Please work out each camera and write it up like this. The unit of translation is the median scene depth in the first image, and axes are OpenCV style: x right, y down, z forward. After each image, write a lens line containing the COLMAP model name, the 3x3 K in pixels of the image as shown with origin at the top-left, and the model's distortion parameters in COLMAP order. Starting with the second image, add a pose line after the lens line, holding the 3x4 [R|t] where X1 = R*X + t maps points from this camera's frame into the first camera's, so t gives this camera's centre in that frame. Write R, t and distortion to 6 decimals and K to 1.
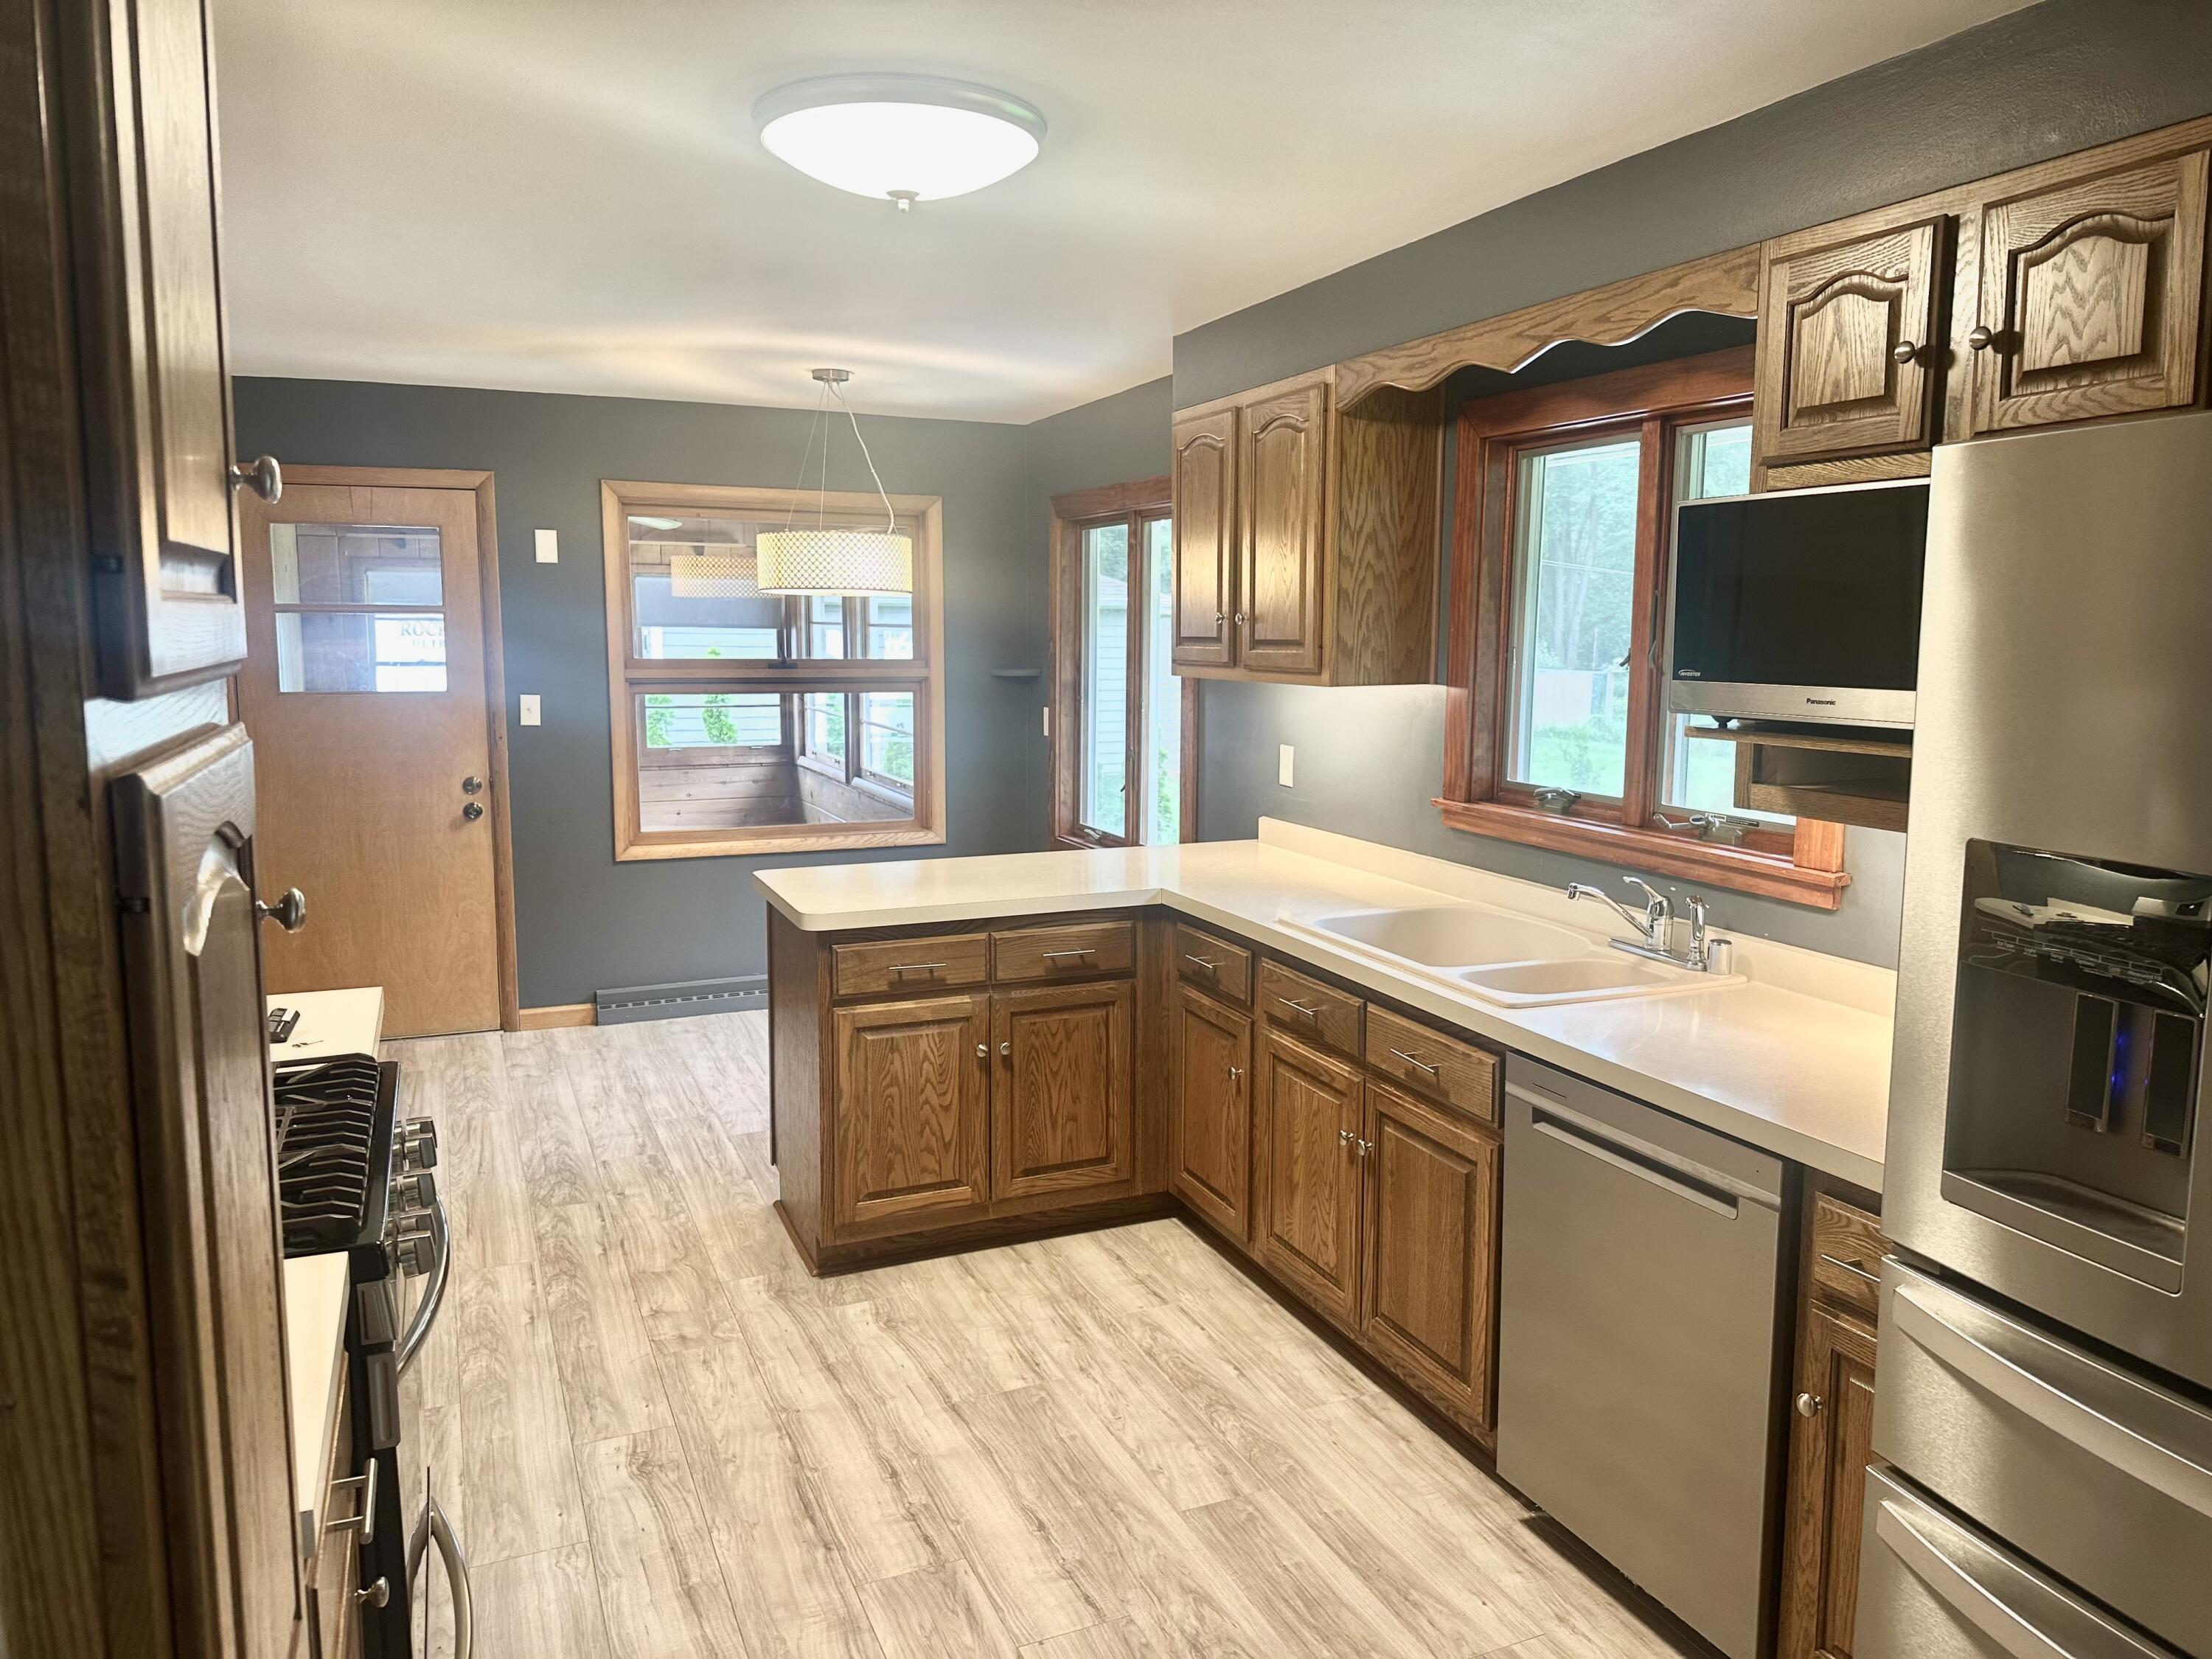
lens RADIAL K [[1555.3, 0, 1106.0], [0, 1555.3, 829.5], [0, 0, 1]] dist [0.037348, -0.005081]
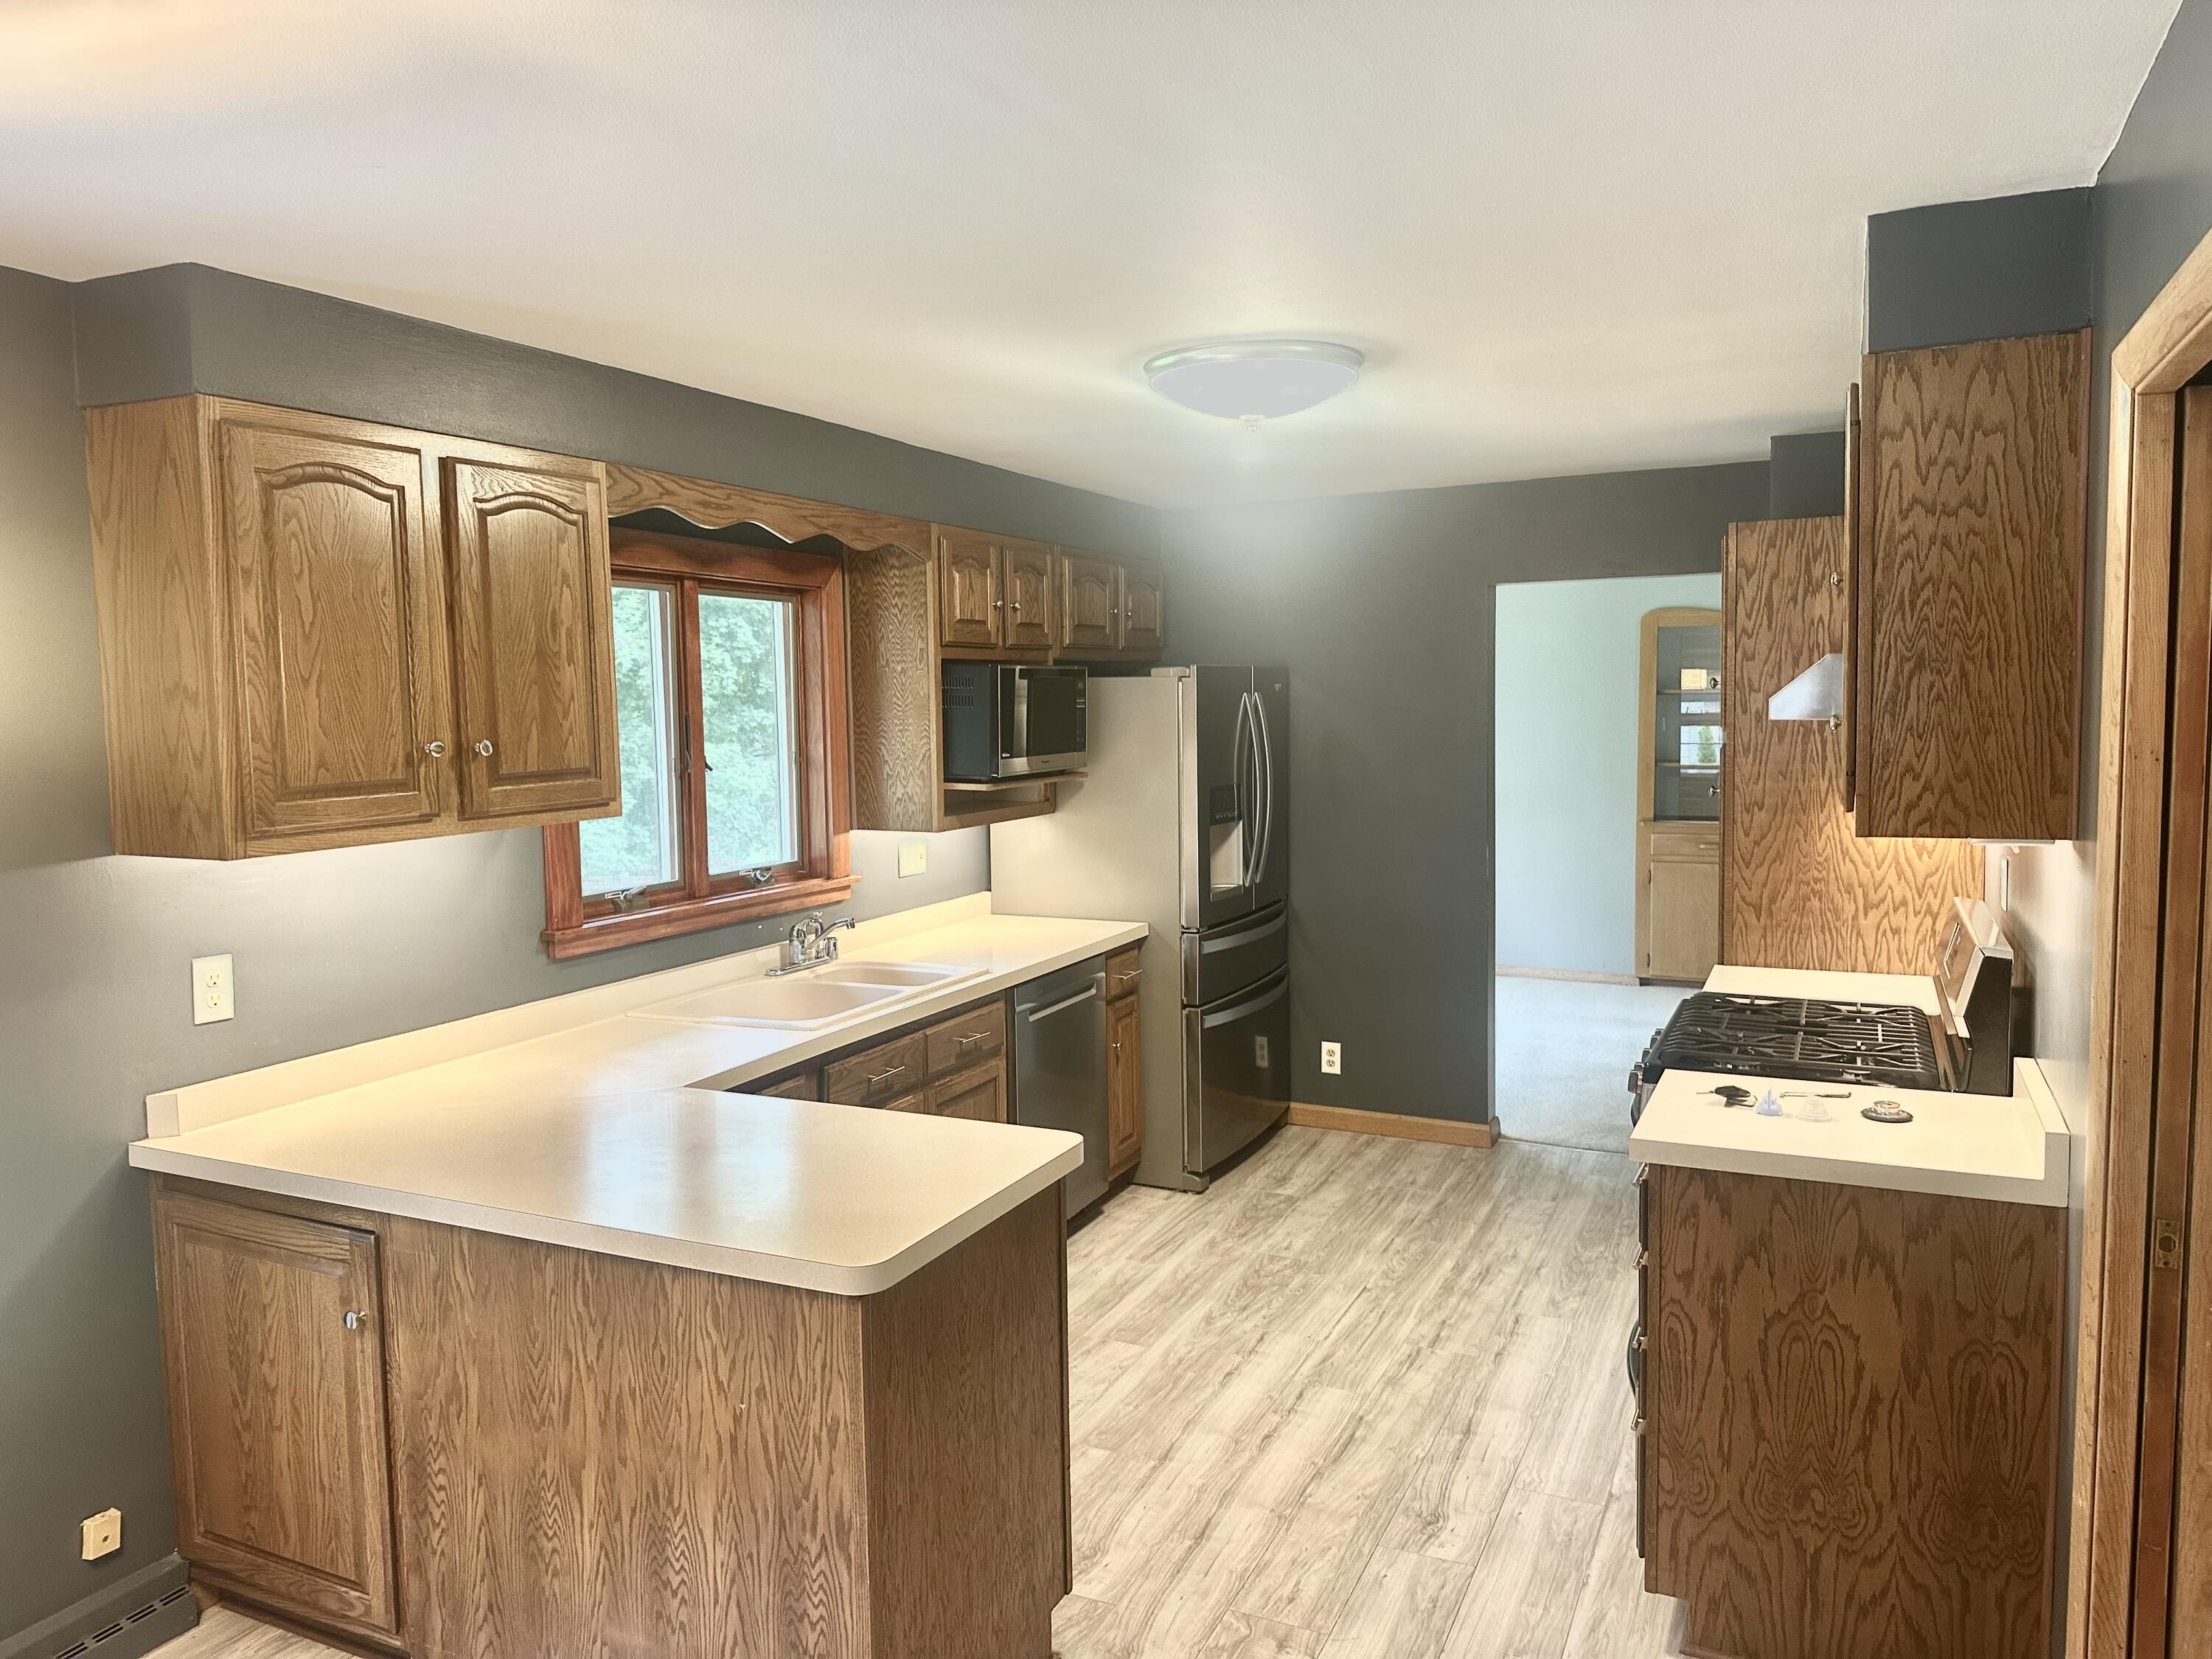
lens RADIAL K [[1555.3, 0, 1106.0], [0, 1555.3, 829.5], [0, 0, 1]] dist [0.037348, -0.005081]
pose [[-0.658127, -0.063853, 0.750194, -0.872520], [0.112421, 0.976893, 0.181772, -0.263568], [-0.744466, 0.203967, -0.635741, 1.655507]]
